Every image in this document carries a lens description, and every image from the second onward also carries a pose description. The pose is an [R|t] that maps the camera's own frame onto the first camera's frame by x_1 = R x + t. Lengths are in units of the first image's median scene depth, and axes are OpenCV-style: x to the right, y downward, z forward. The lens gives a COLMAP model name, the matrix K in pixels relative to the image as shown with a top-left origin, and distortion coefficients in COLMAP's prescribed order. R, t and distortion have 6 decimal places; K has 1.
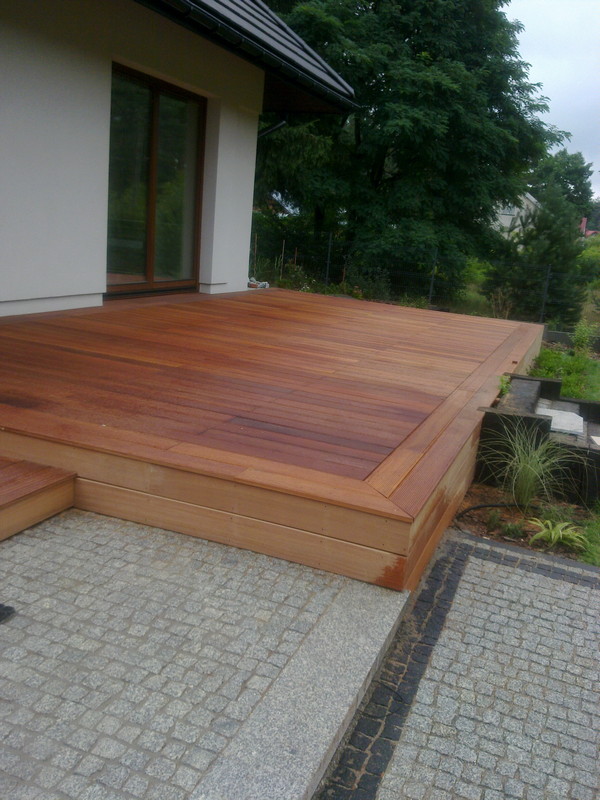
lens RADIAL K [[727.1, 0, 327.4], [0, 727.1, 401.6], [0, 0, 1]] dist [0.106852, -0.168047]
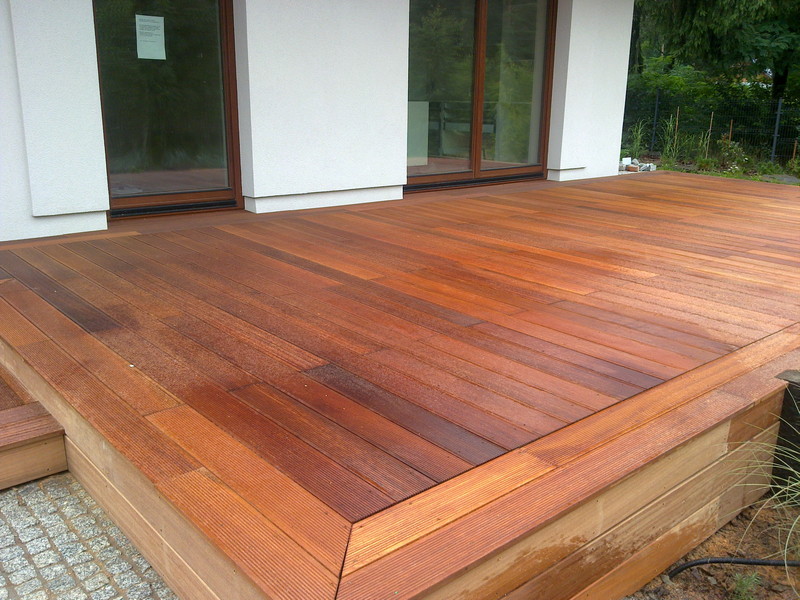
lens RADIAL K [[727.1, 0, 400.0], [0, 727.1, 300.0], [0, 0, 1]] dist [0.106852, -0.168047]
pose [[0.872581, 0.059505, -0.484832, 0.120638], [-0.050821, 0.998225, 0.031048, -0.029053], [0.485819, -0.002452, 0.874056, 0.180661]]
